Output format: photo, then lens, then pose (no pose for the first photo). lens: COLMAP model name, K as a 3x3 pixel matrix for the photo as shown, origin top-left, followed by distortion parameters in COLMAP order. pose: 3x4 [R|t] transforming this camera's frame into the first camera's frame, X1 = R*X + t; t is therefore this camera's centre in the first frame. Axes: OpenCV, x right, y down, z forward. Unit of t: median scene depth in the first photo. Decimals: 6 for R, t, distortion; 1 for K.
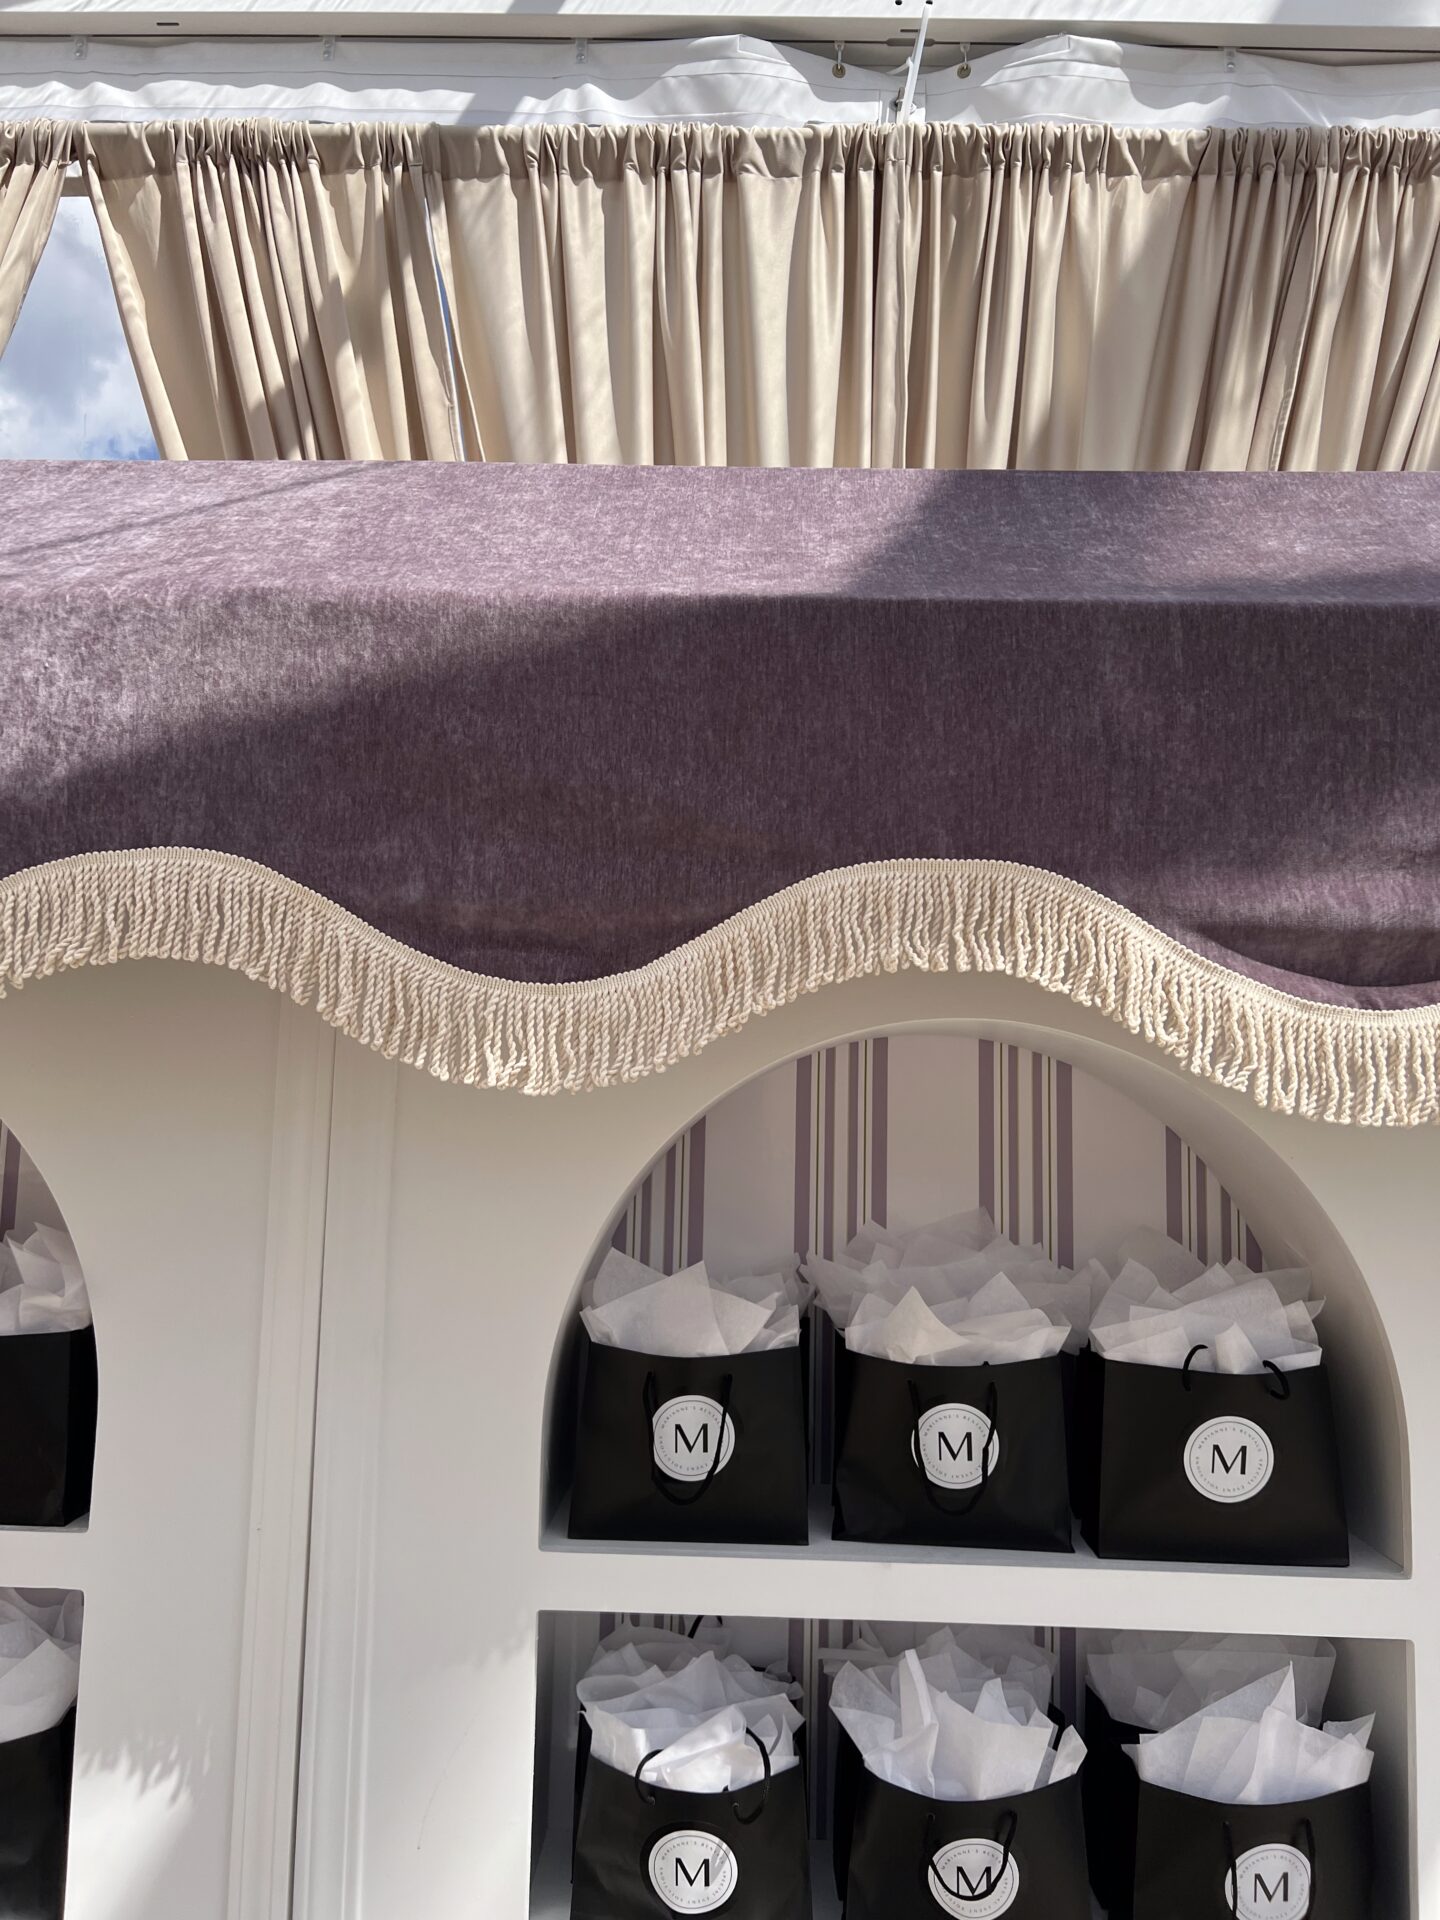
lens RADIAL K [[1467.1, 0, 728.0], [0, 1467.1, 949.6], [0, 0, 1]] dist [0.034711, -0.040200]
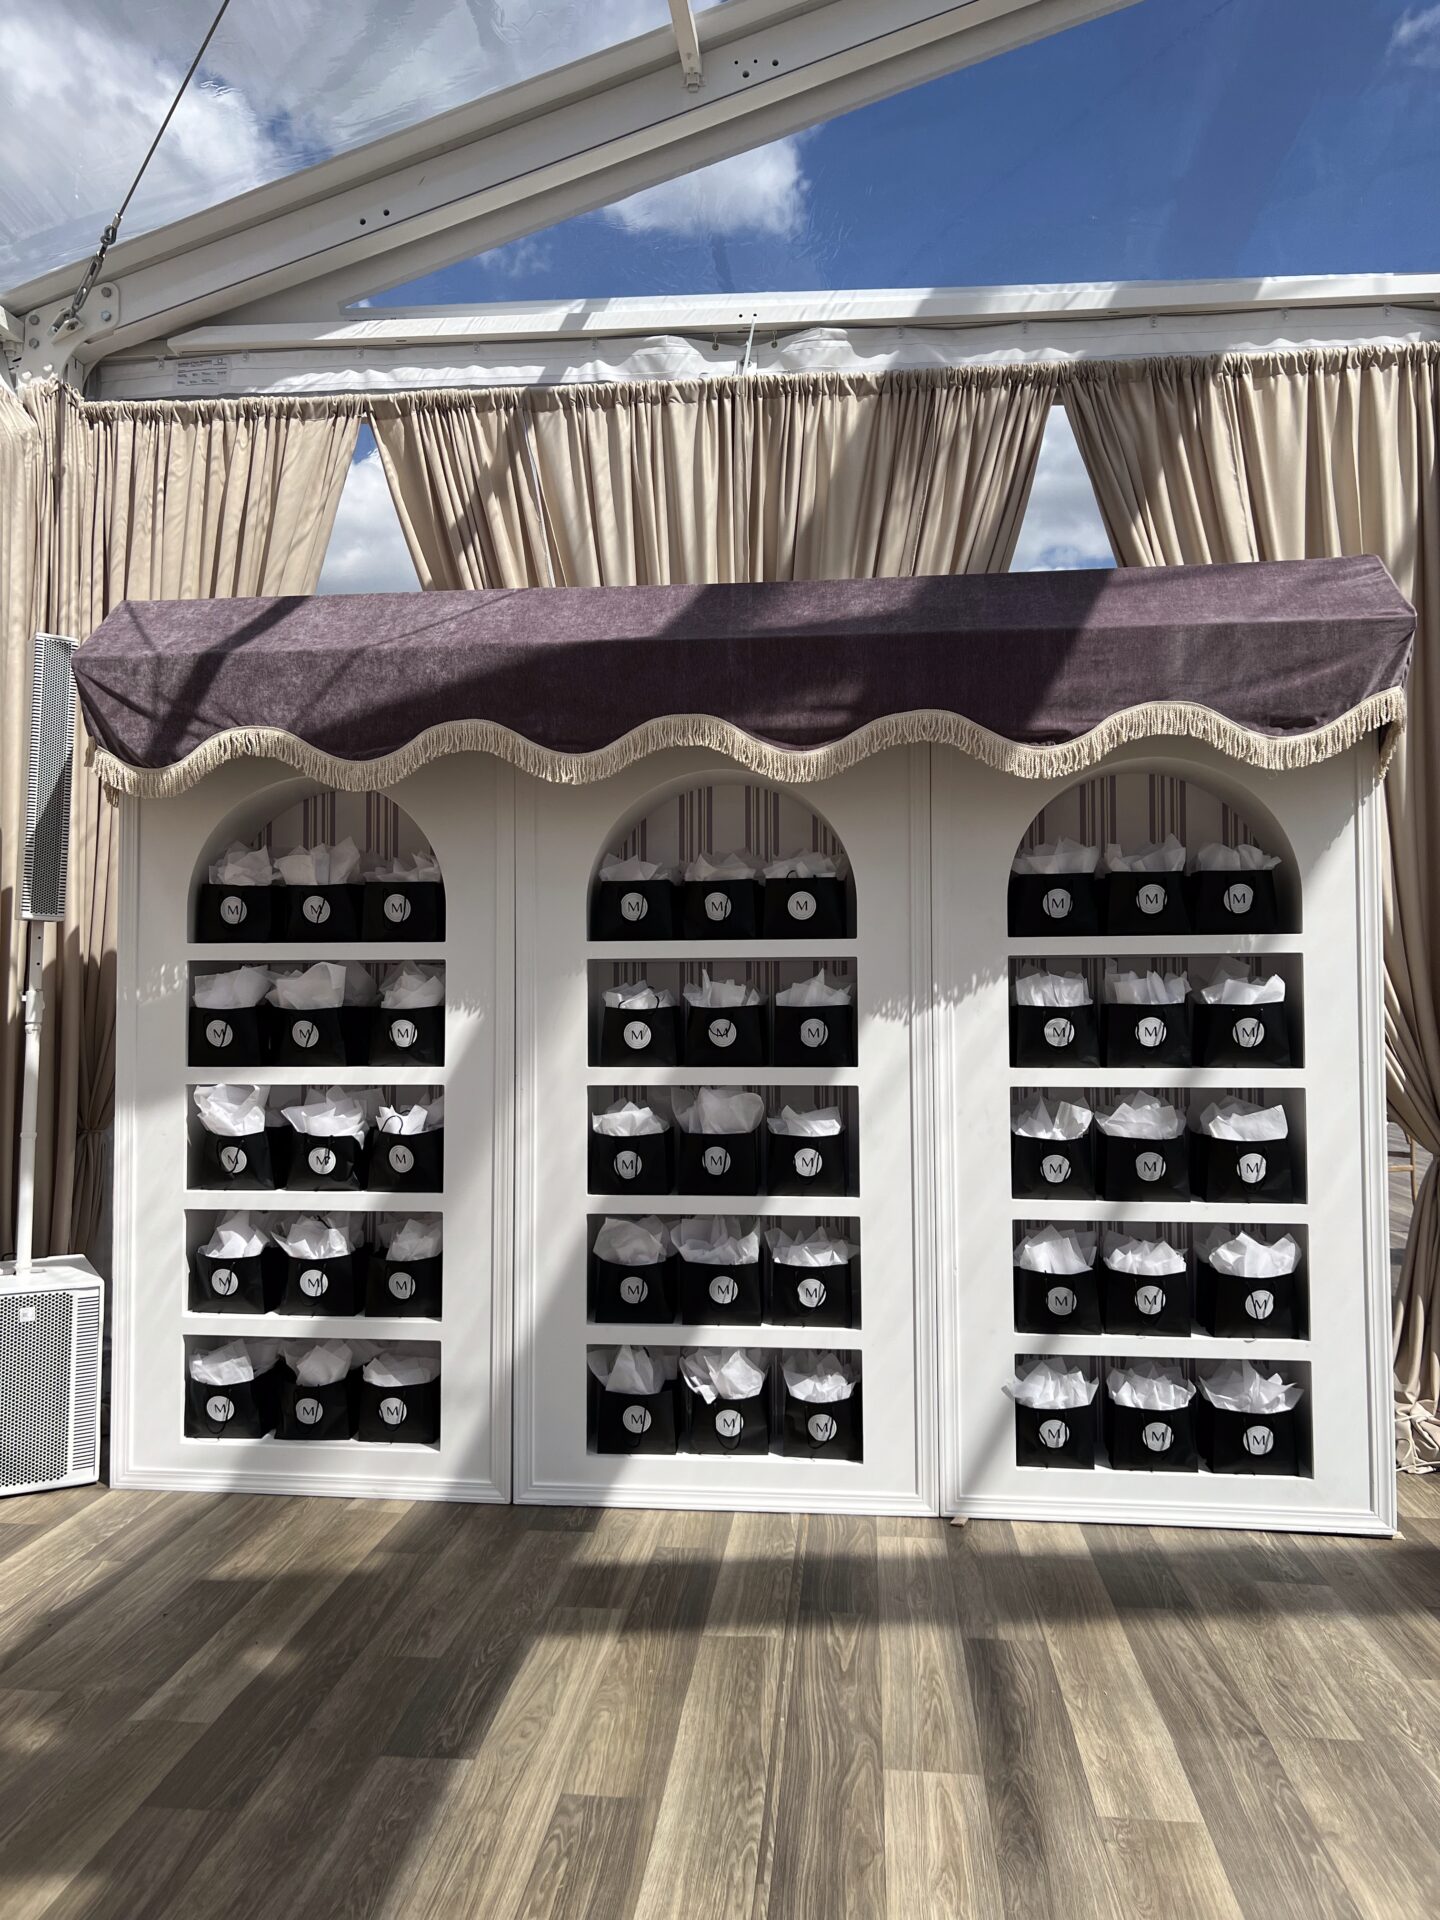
lens RADIAL K [[1467.1, 0, 720.7], [0, 1467.1, 977.0], [0, 0, 1]] dist [0.034711, -0.040200]
pose [[0.996784, -0.026644, -0.075571, 0.224347], [0.032958, 0.995957, 0.083567, 0.129343], [0.073039, -0.085789, 0.993632, -1.201907]]
